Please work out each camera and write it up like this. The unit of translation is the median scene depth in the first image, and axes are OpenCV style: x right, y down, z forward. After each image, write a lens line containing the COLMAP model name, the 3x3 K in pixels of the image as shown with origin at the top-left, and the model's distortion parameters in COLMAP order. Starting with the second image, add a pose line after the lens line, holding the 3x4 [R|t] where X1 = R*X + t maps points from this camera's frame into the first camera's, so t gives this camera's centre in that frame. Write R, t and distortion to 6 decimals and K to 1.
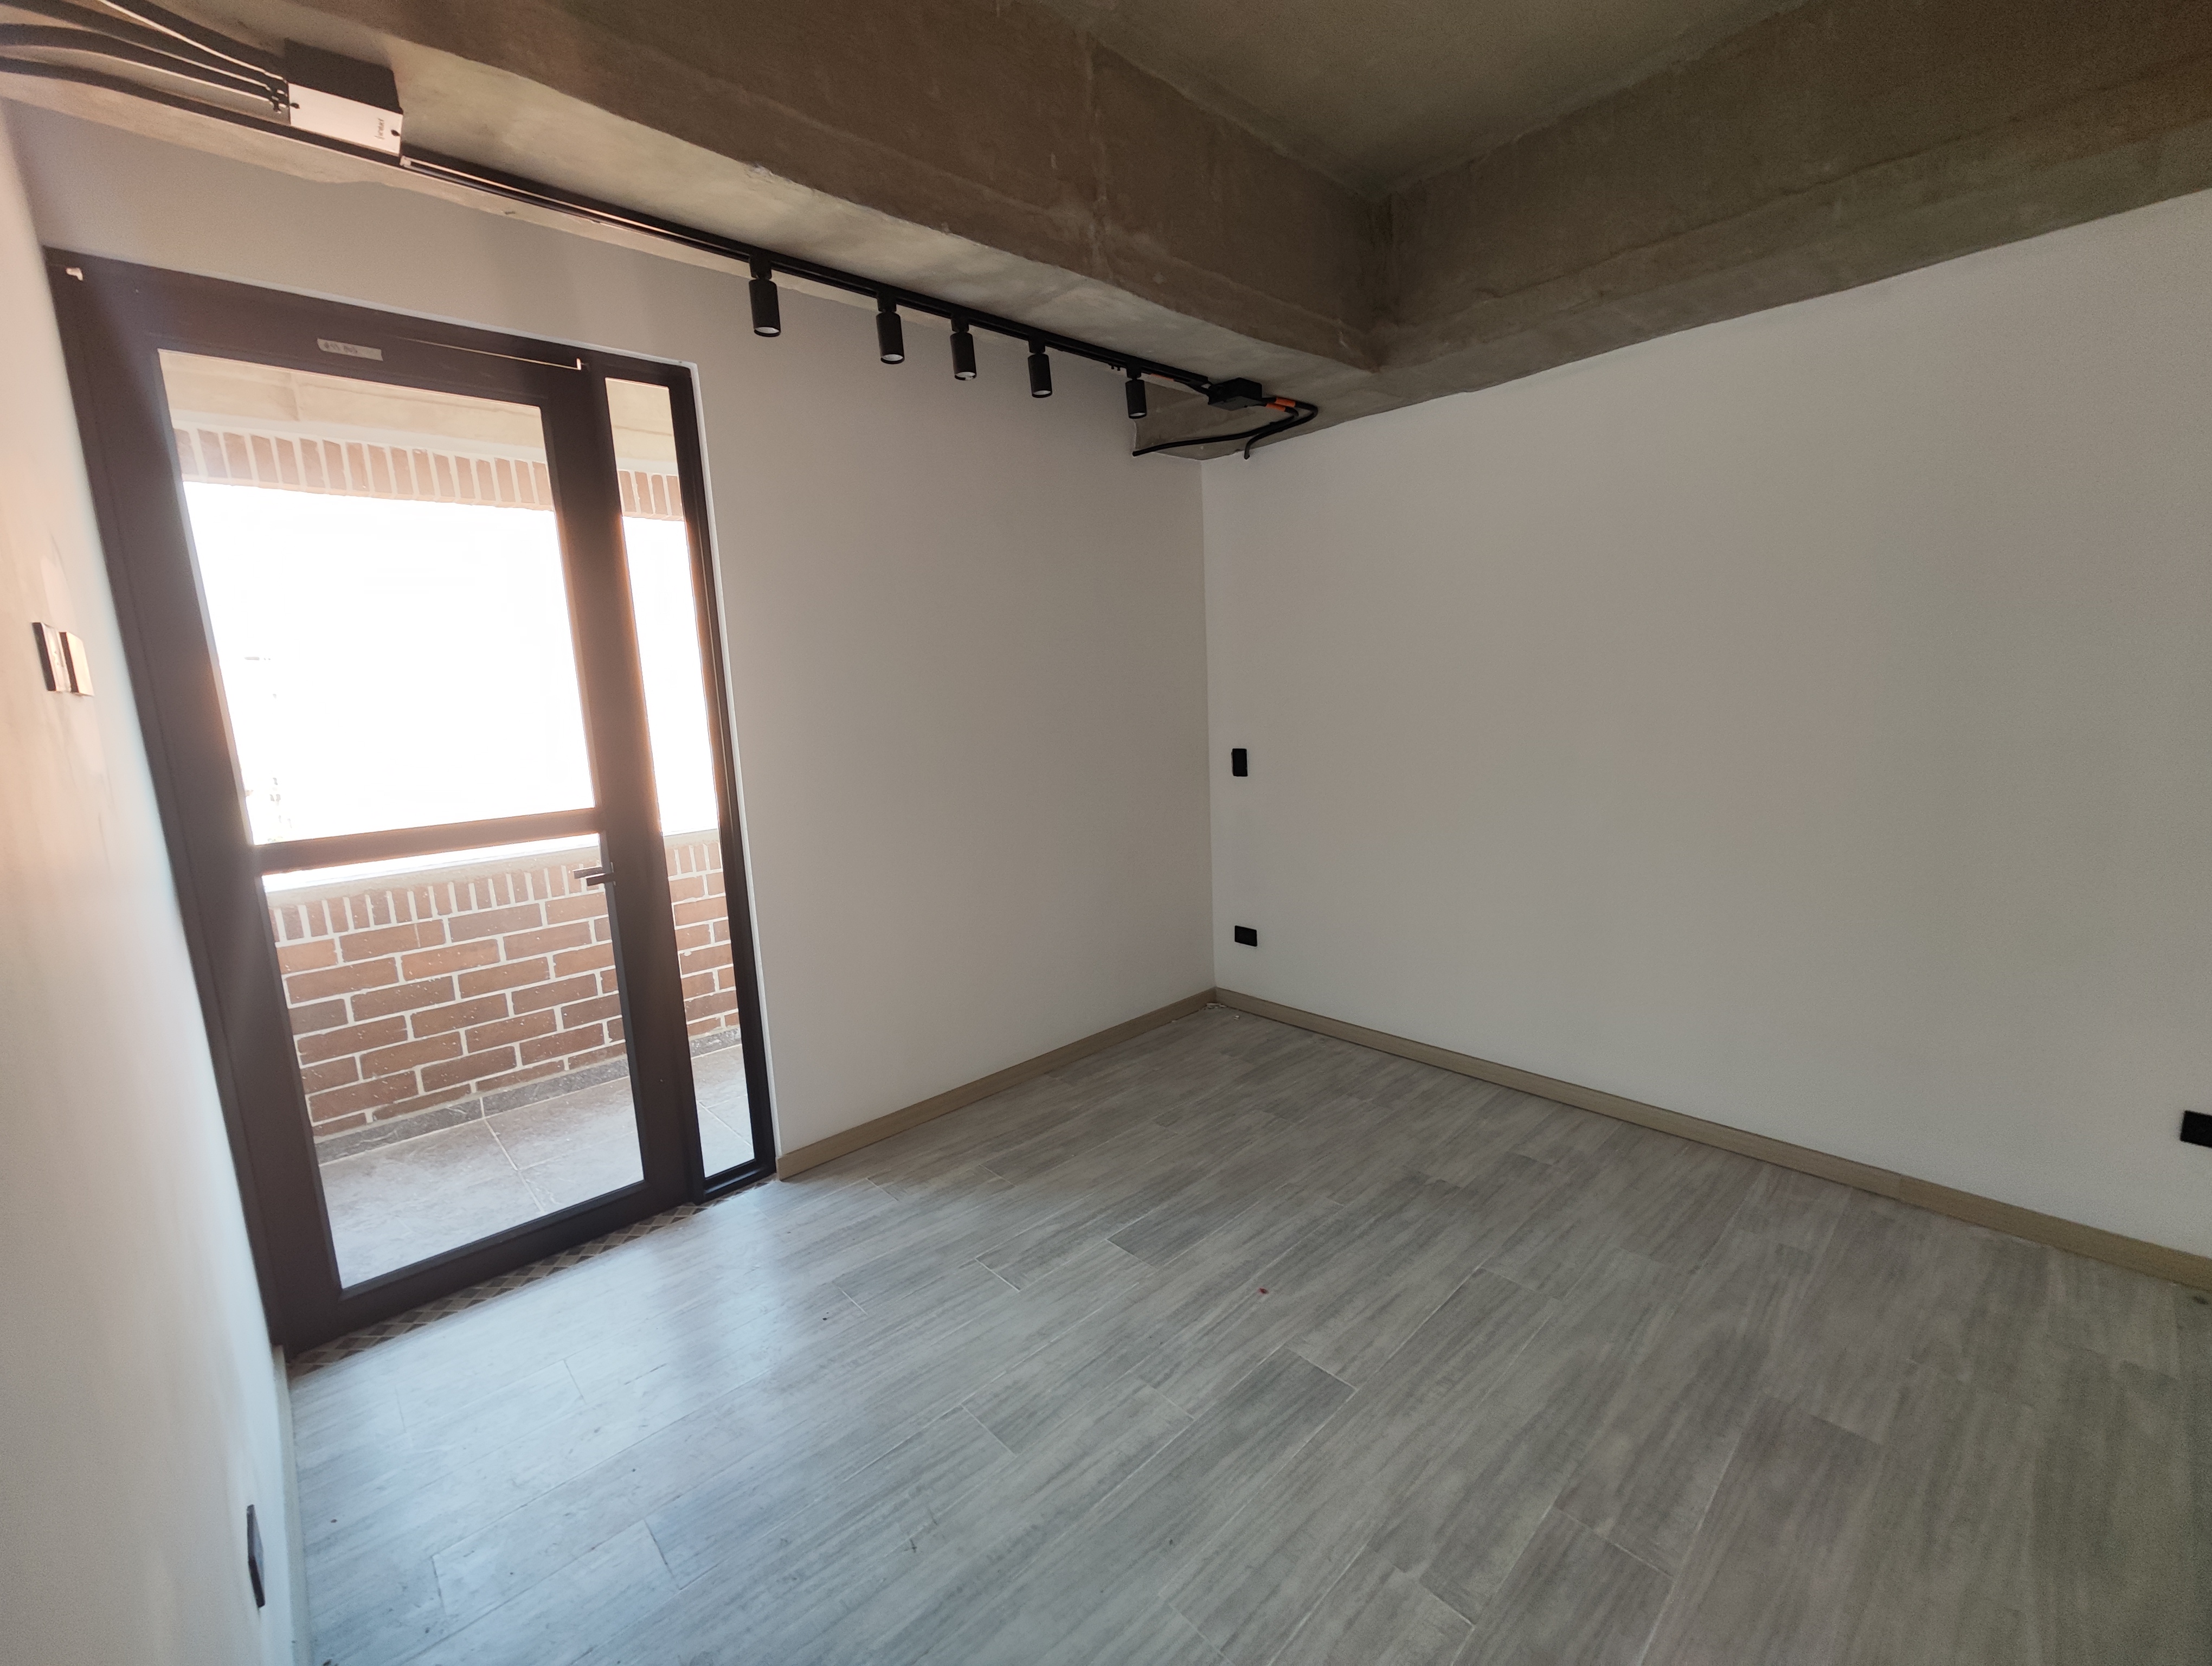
lens RADIAL K [[921.8, 0, 1106.3], [0, 921.8, 830.1], [0, 0, 1]] dist [0.009556, -0.000701]
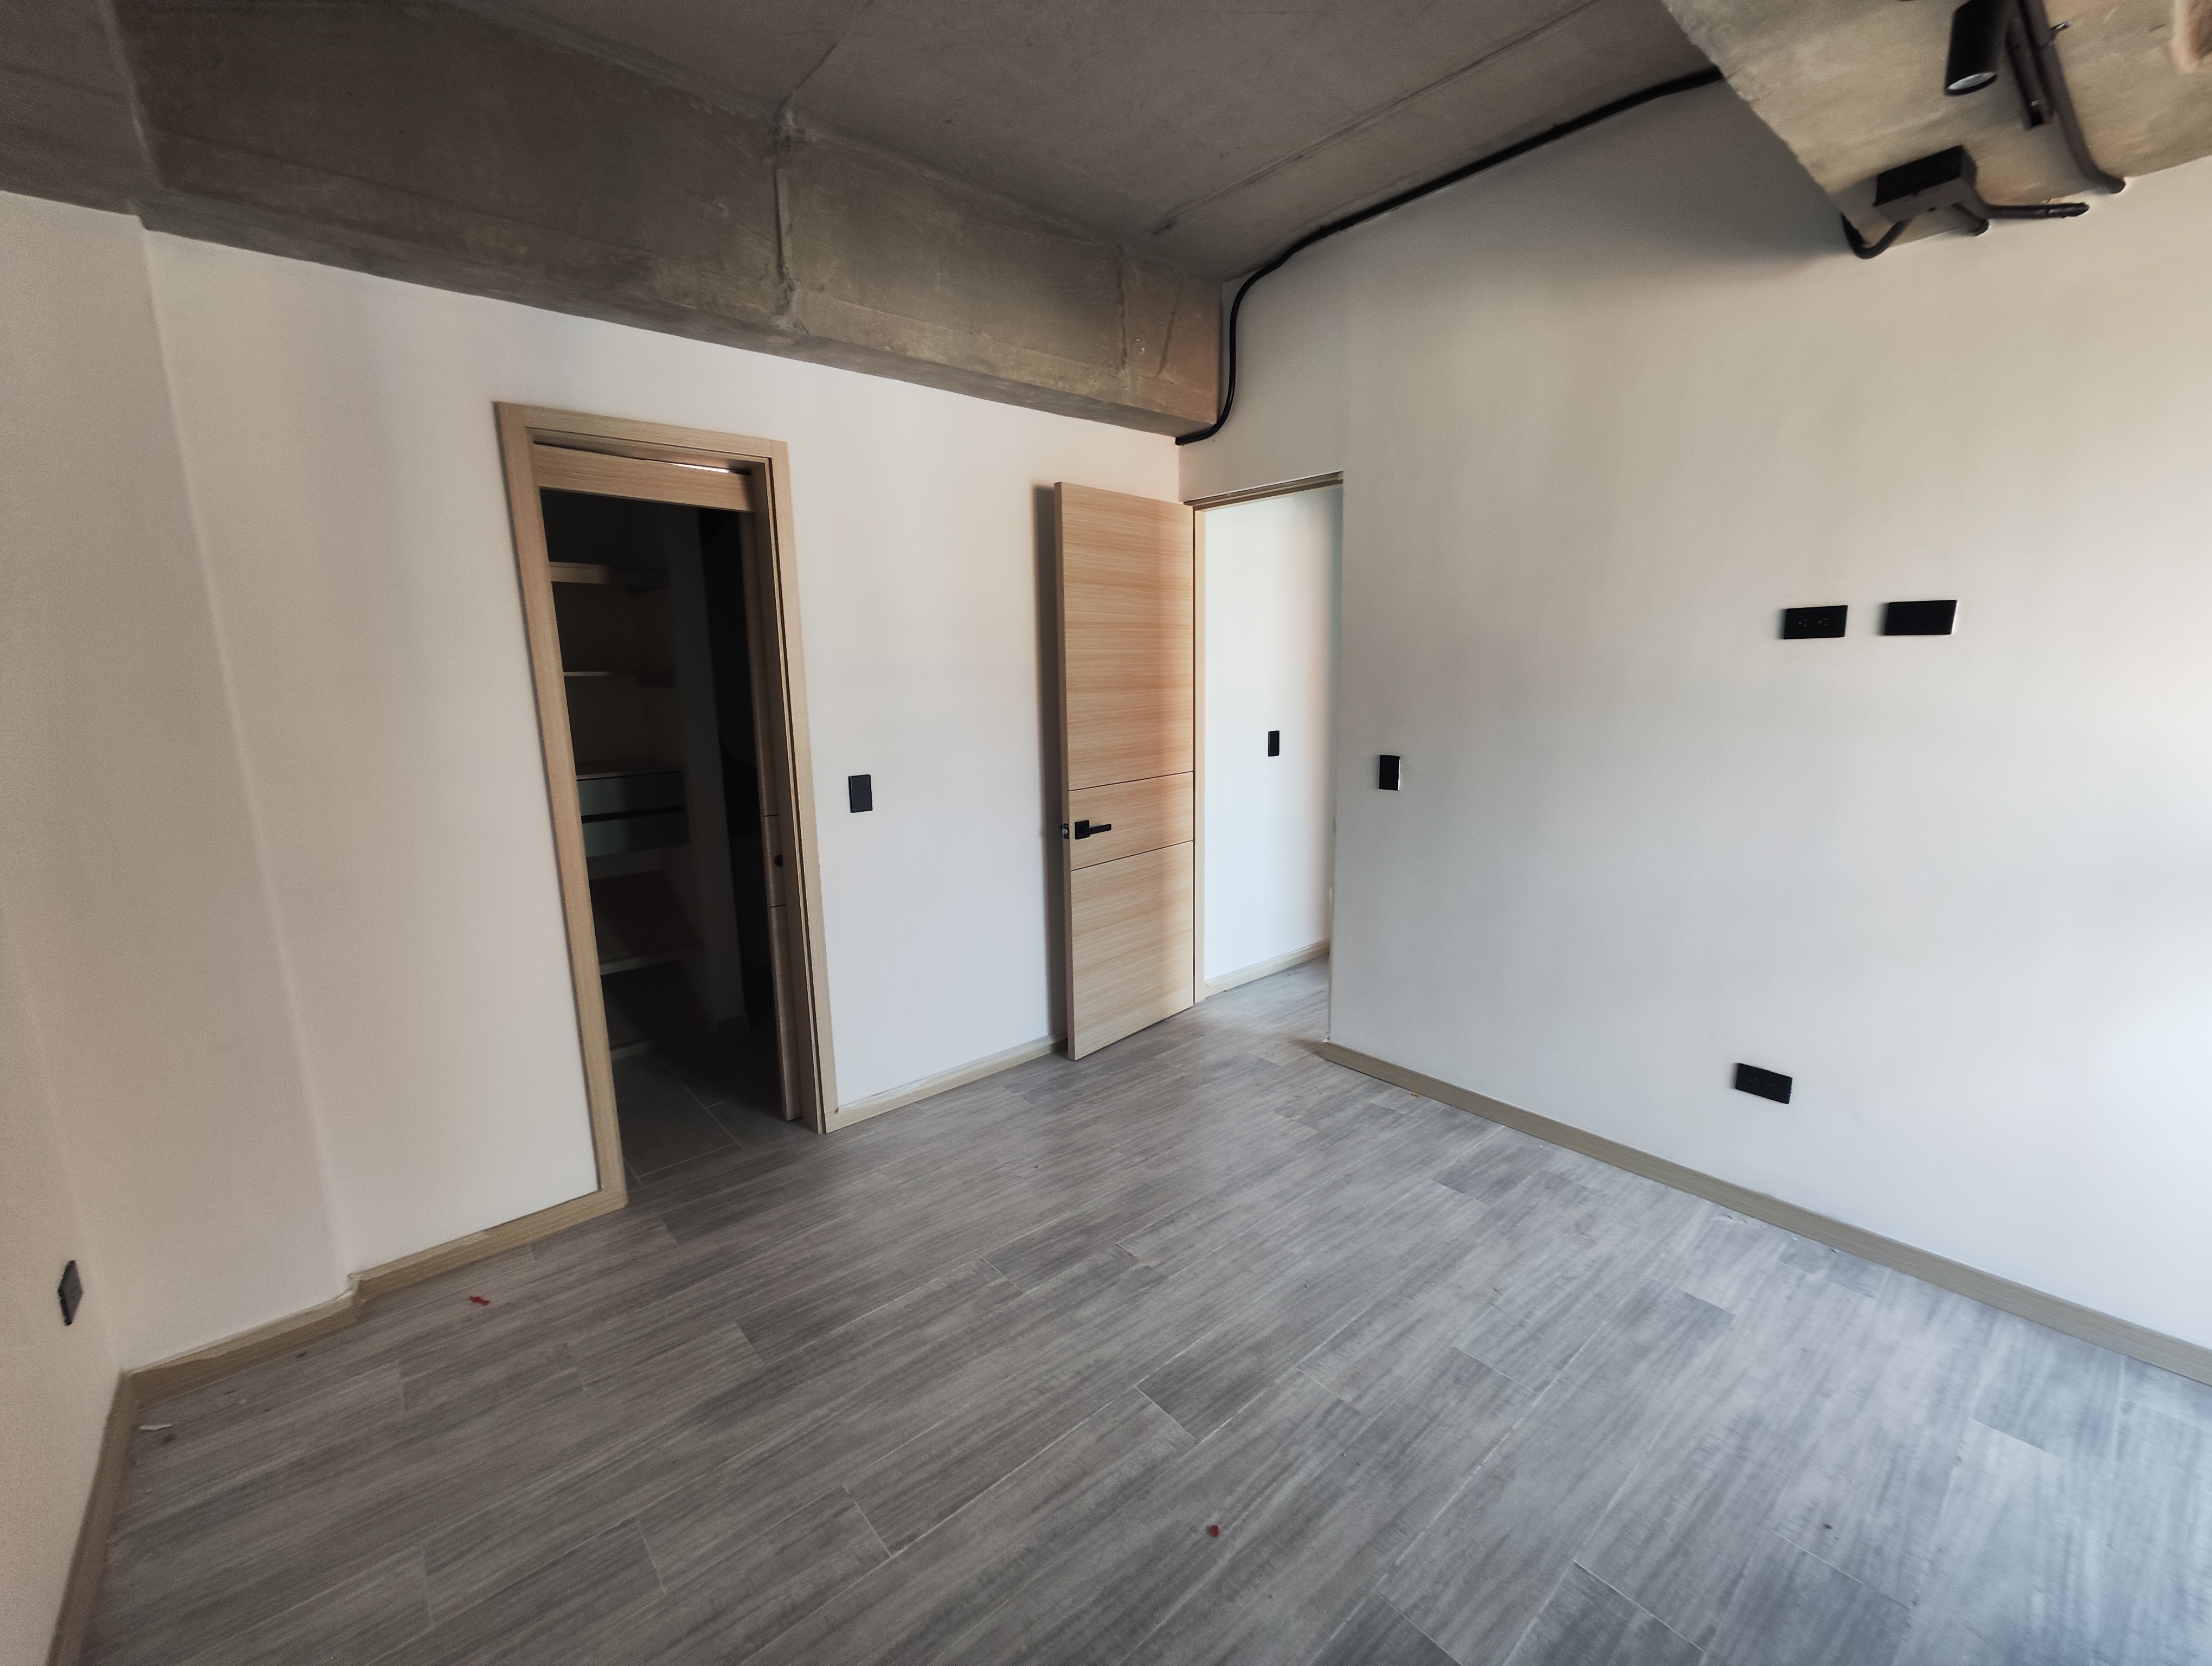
lens RADIAL K [[921.8, 0, 1106.9], [0, 921.8, 833.5], [0, 0, 1]] dist [0.009556, -0.000701]
pose [[-0.997161, 0.053605, 0.052874, 0.211957], [0.068221, 0.940387, 0.333195, -0.291987], [-0.031861, 0.335856, -0.941374, 1.716458]]
